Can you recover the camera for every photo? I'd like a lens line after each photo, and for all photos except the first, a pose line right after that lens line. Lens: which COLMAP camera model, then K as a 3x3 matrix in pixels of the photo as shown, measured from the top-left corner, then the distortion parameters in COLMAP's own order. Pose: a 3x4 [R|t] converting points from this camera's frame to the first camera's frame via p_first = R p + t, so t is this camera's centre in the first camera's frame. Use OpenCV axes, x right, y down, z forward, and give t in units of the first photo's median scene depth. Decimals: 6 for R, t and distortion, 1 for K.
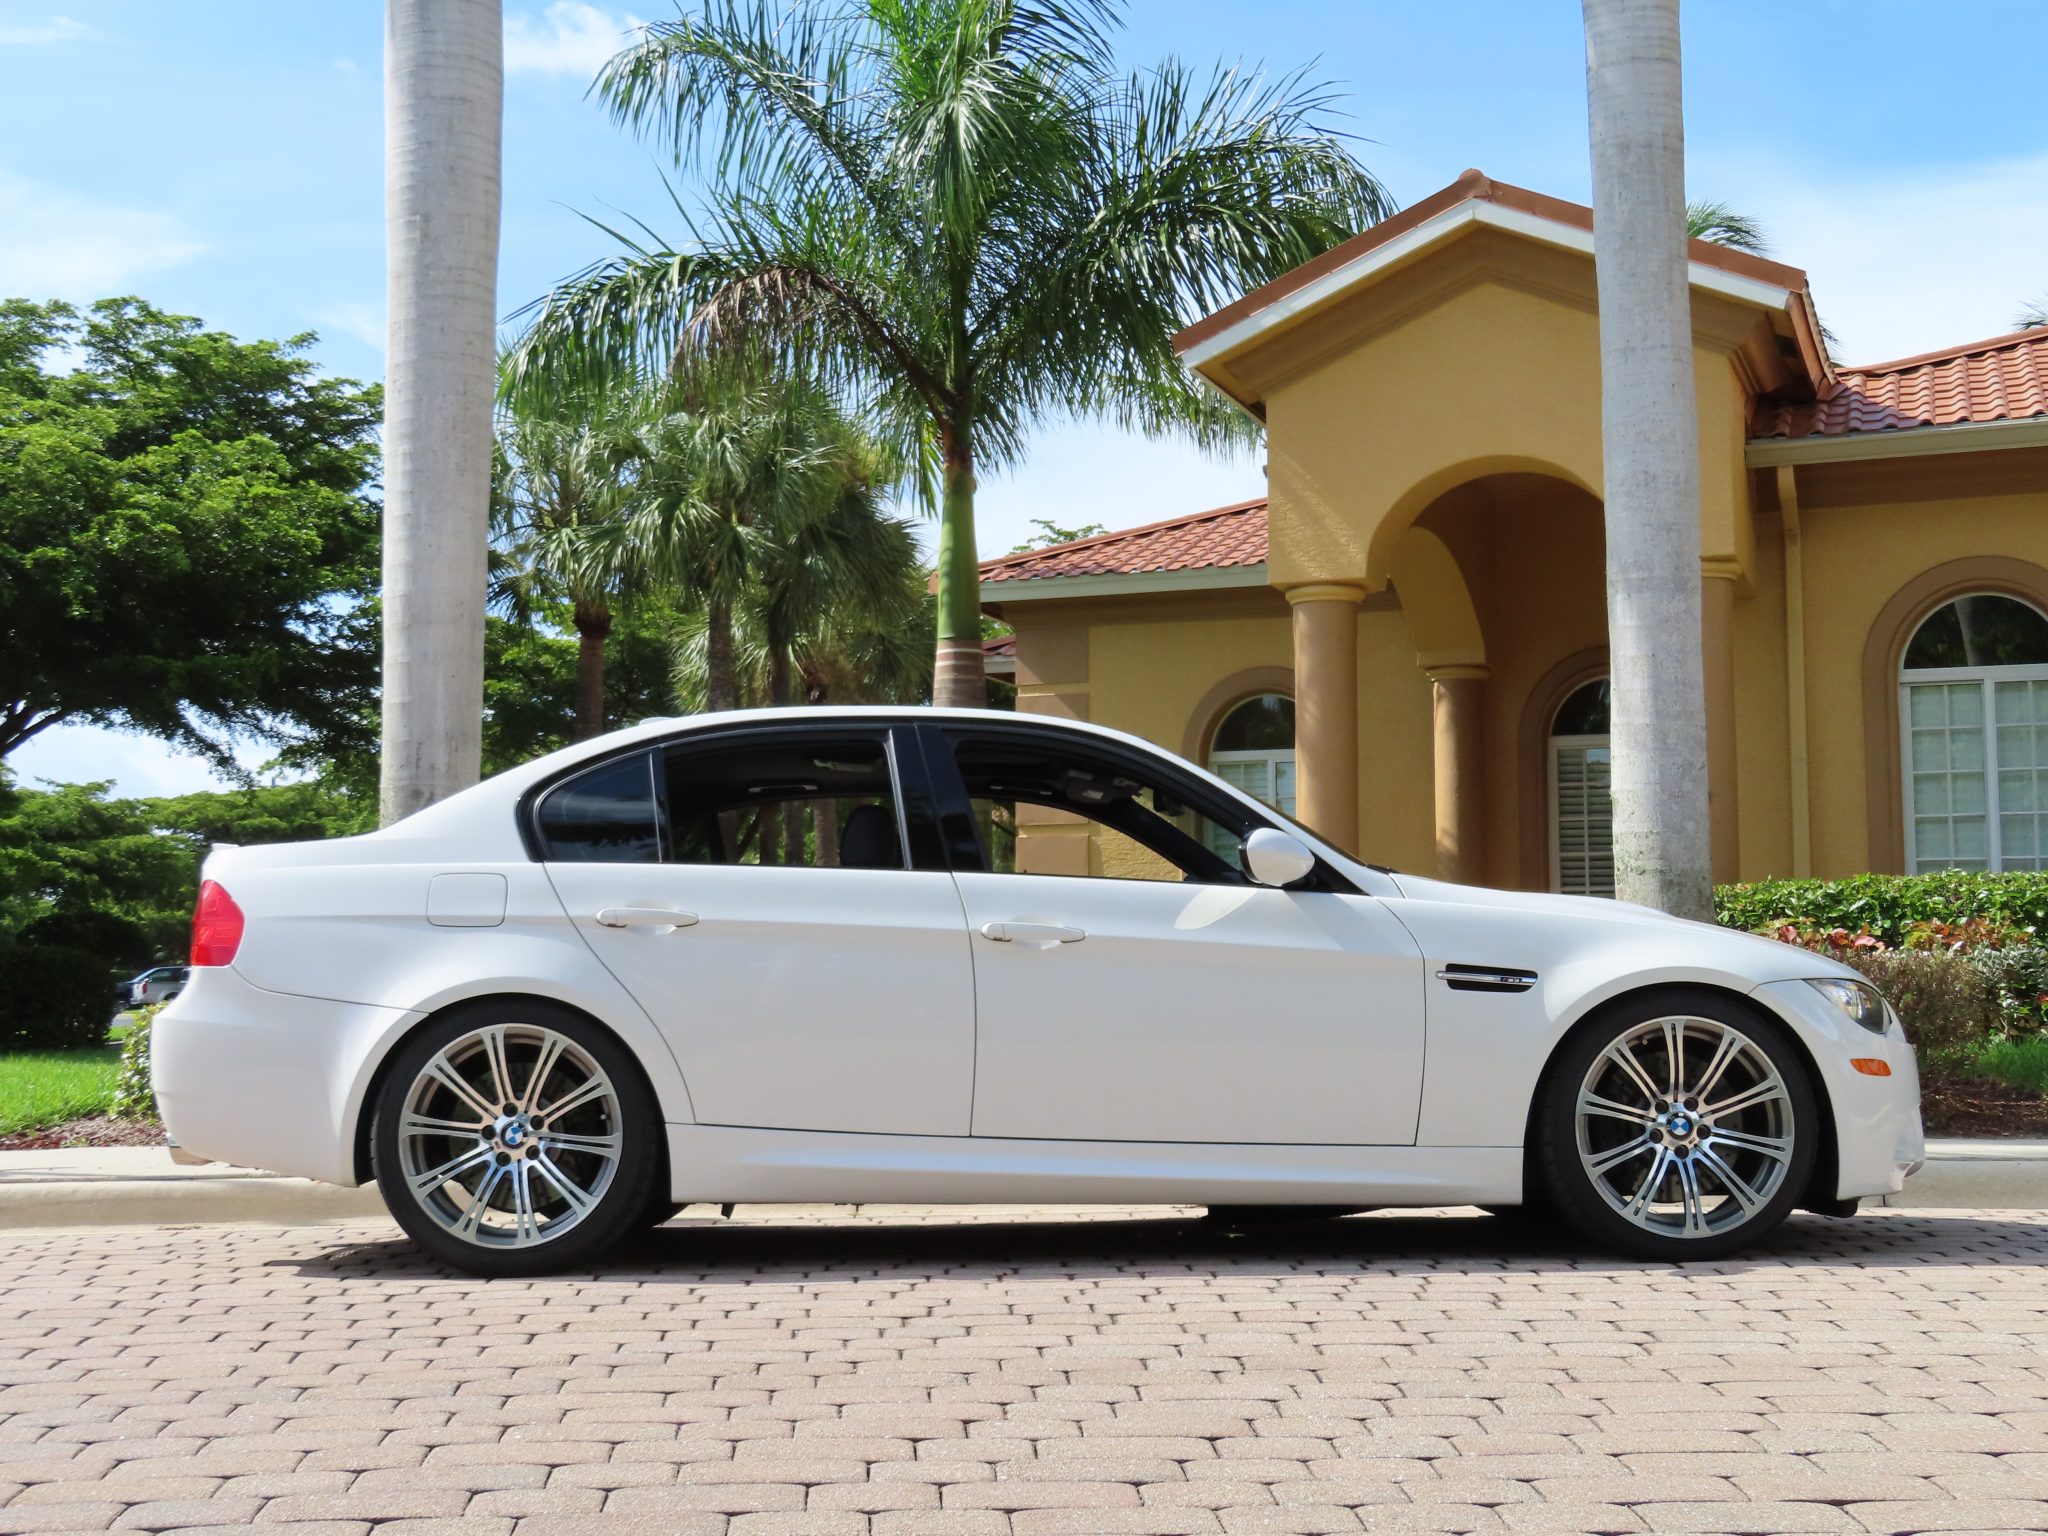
lens RADIAL K [[2468.8, 0, 940.8], [0, 2468.8, 734.7], [0, 0, 1]] dist [-0.057651, -0.052491]
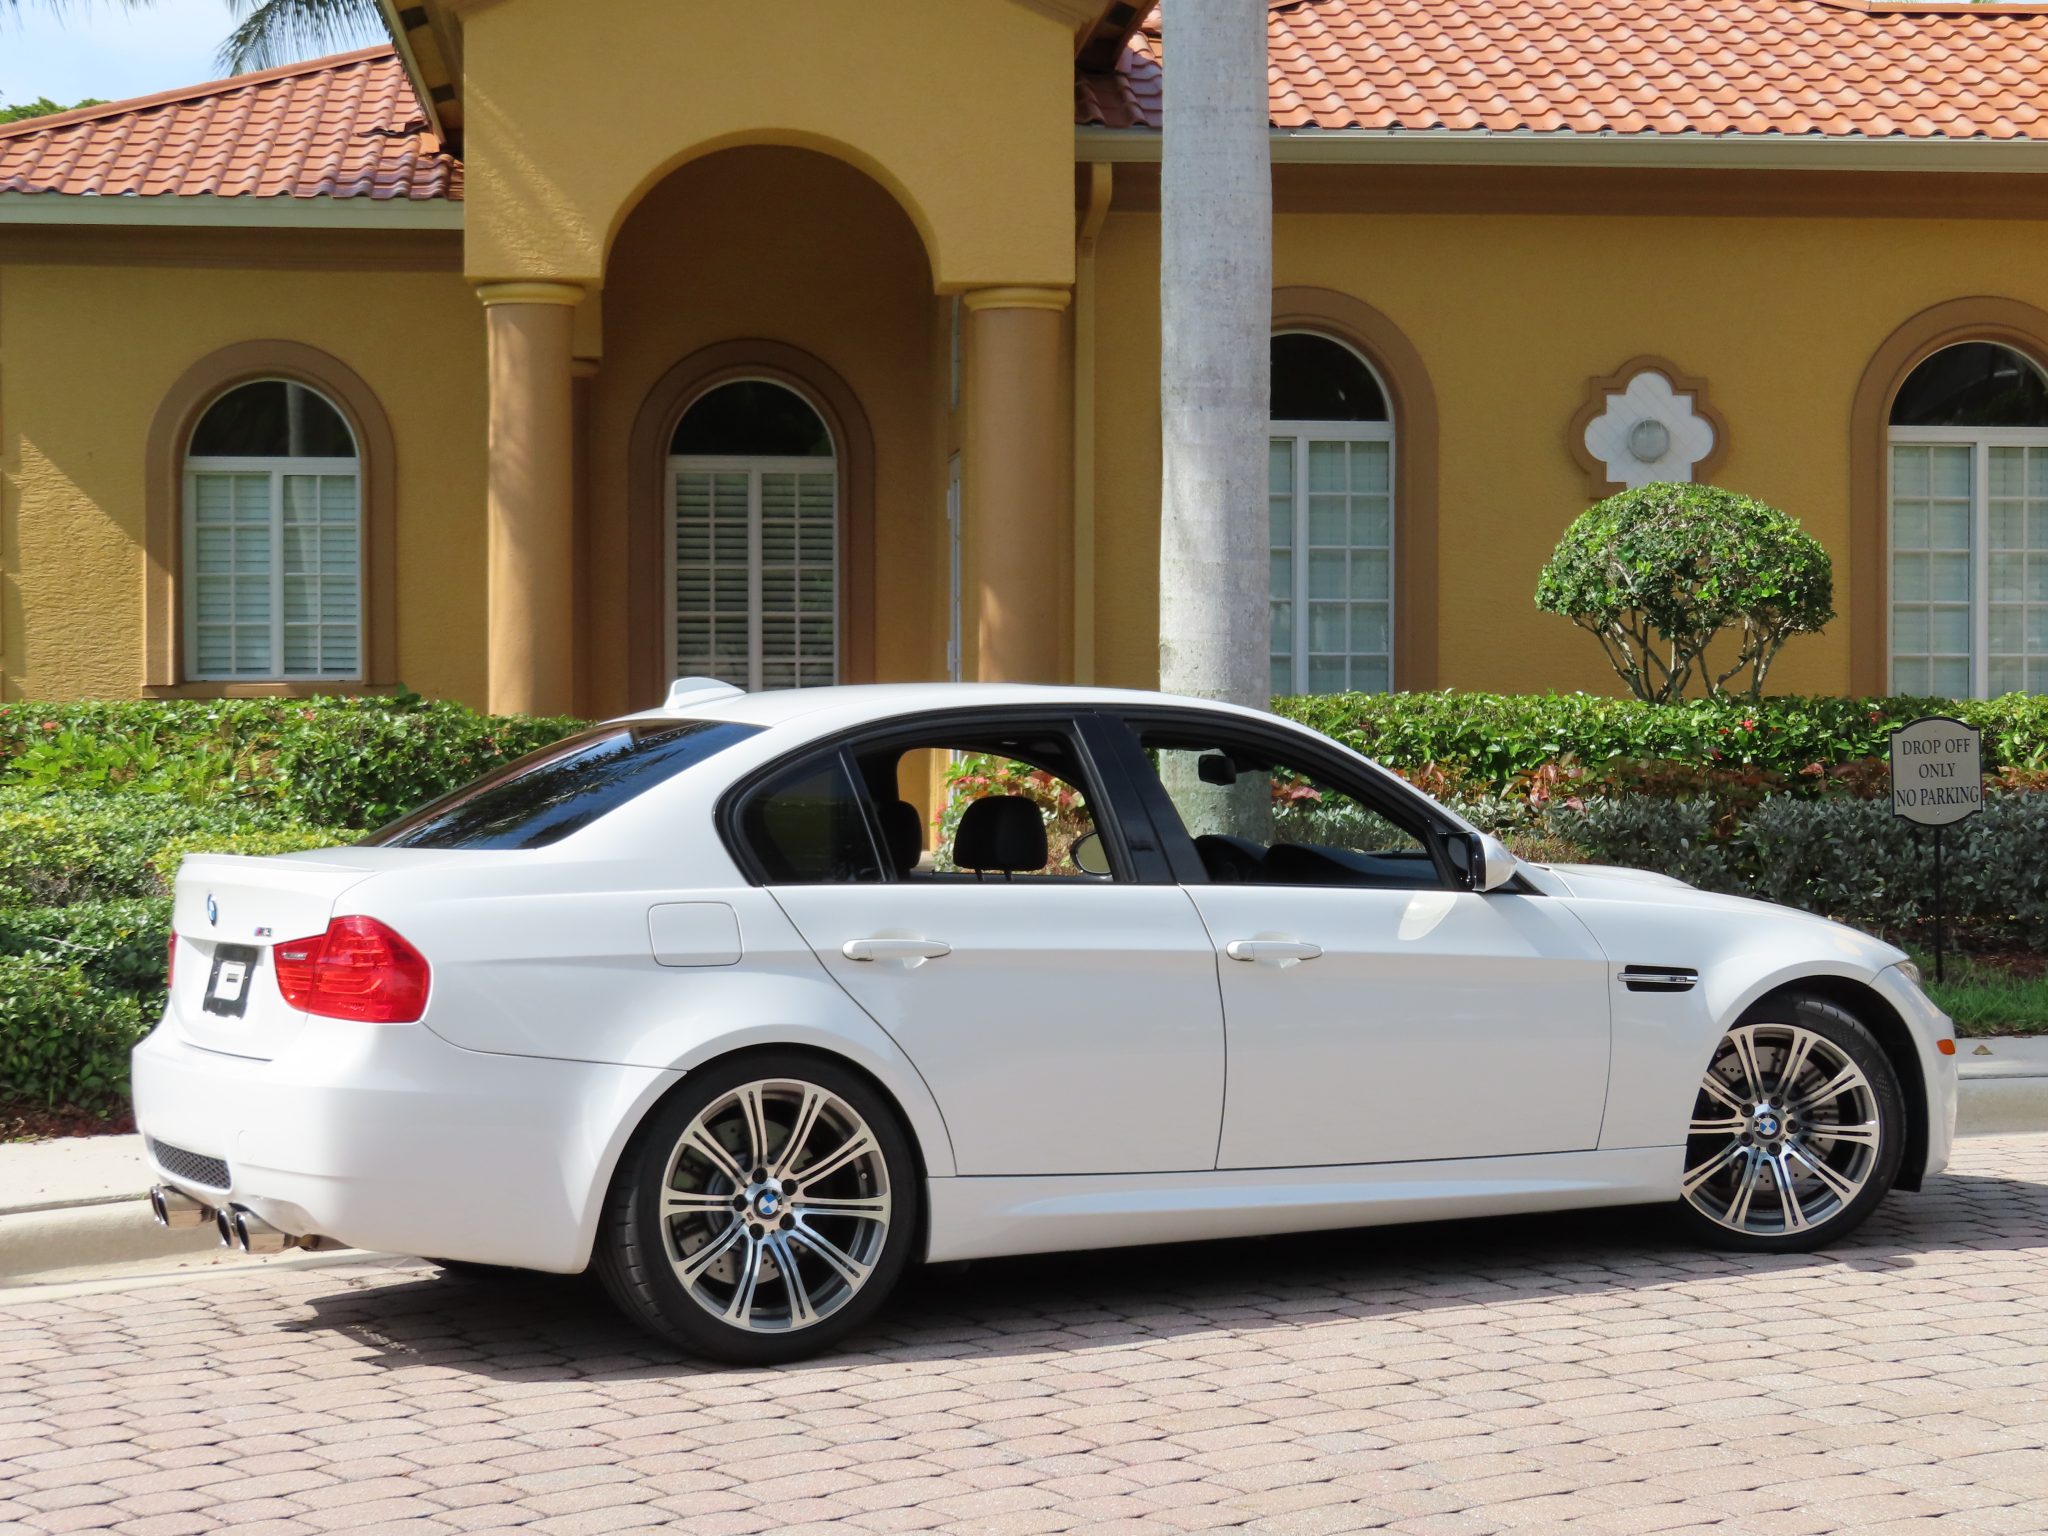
lens RADIAL K [[3705.9, 0, 1024.0], [0, 3705.9, 768.0], [0, 0, 1]] dist [-0.027691, -0.027467]
pose [[0.874753, -0.015421, 0.484323, -0.726438], [-0.047323, 0.991997, 0.117057, -0.148795], [-0.482252, -0.125316, 0.867023, -0.165700]]
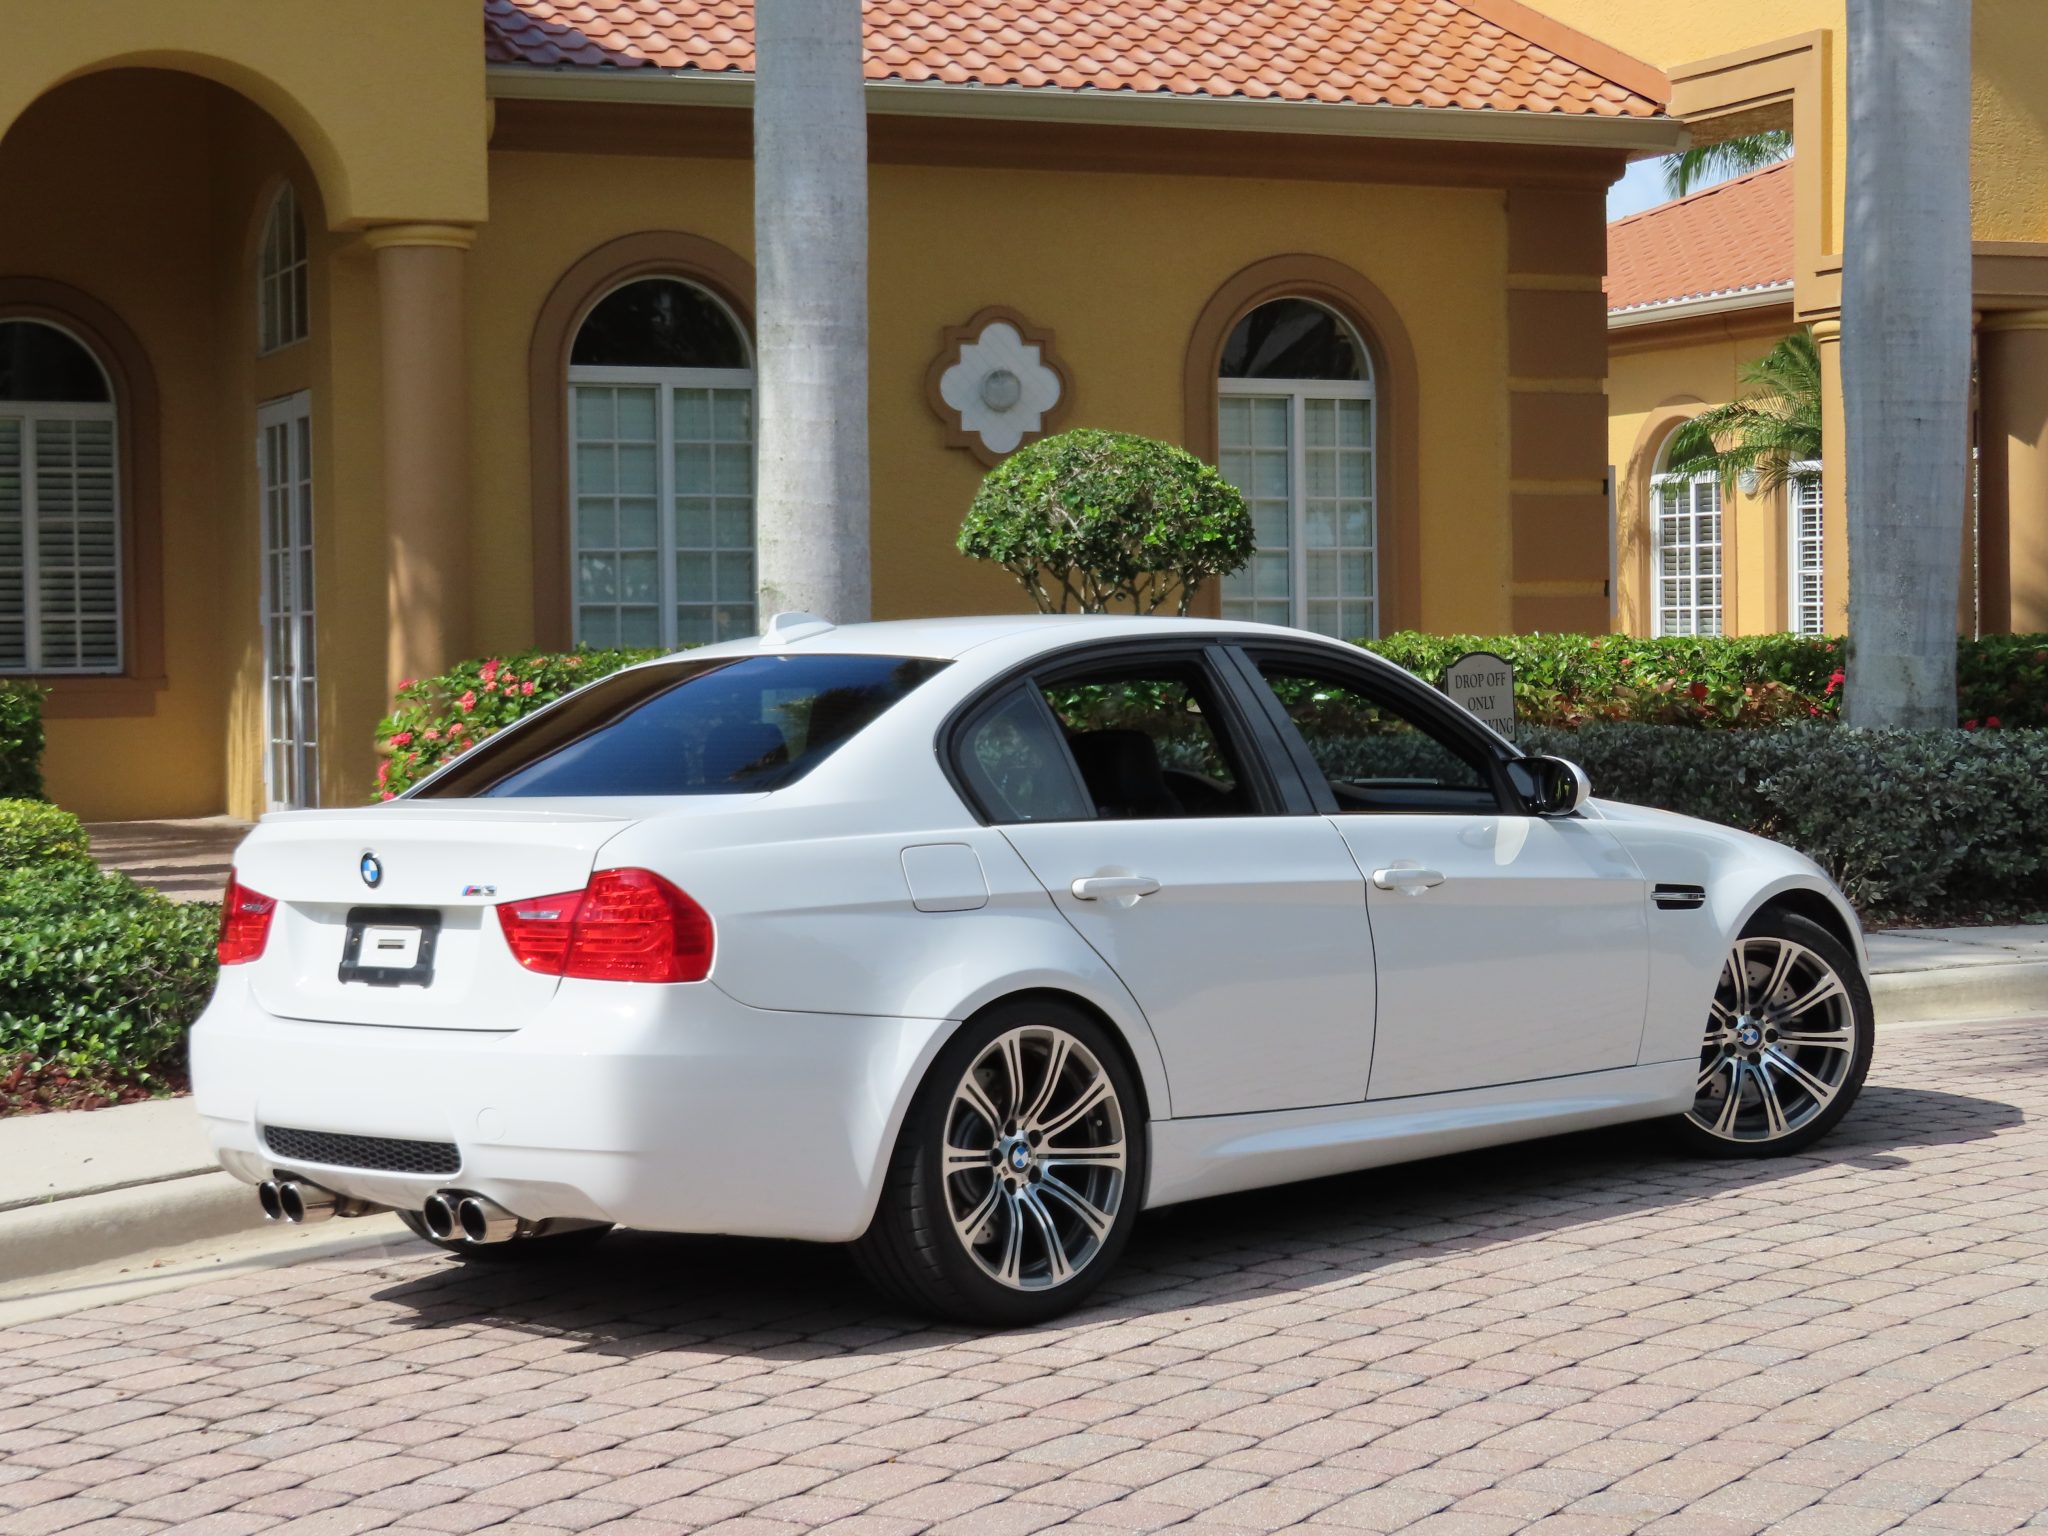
lens RADIAL K [[3682.6, 0, 1024.0], [0, 3682.6, 768.0], [0, 0, 1]] dist [-0.014230, -0.023312]
pose [[0.686062, -0.038572, 0.726520, -1.072074], [-0.061096, 0.992012, 0.110362, -0.106011], [-0.724973, -0.120102, 0.678225, 0.165726]]
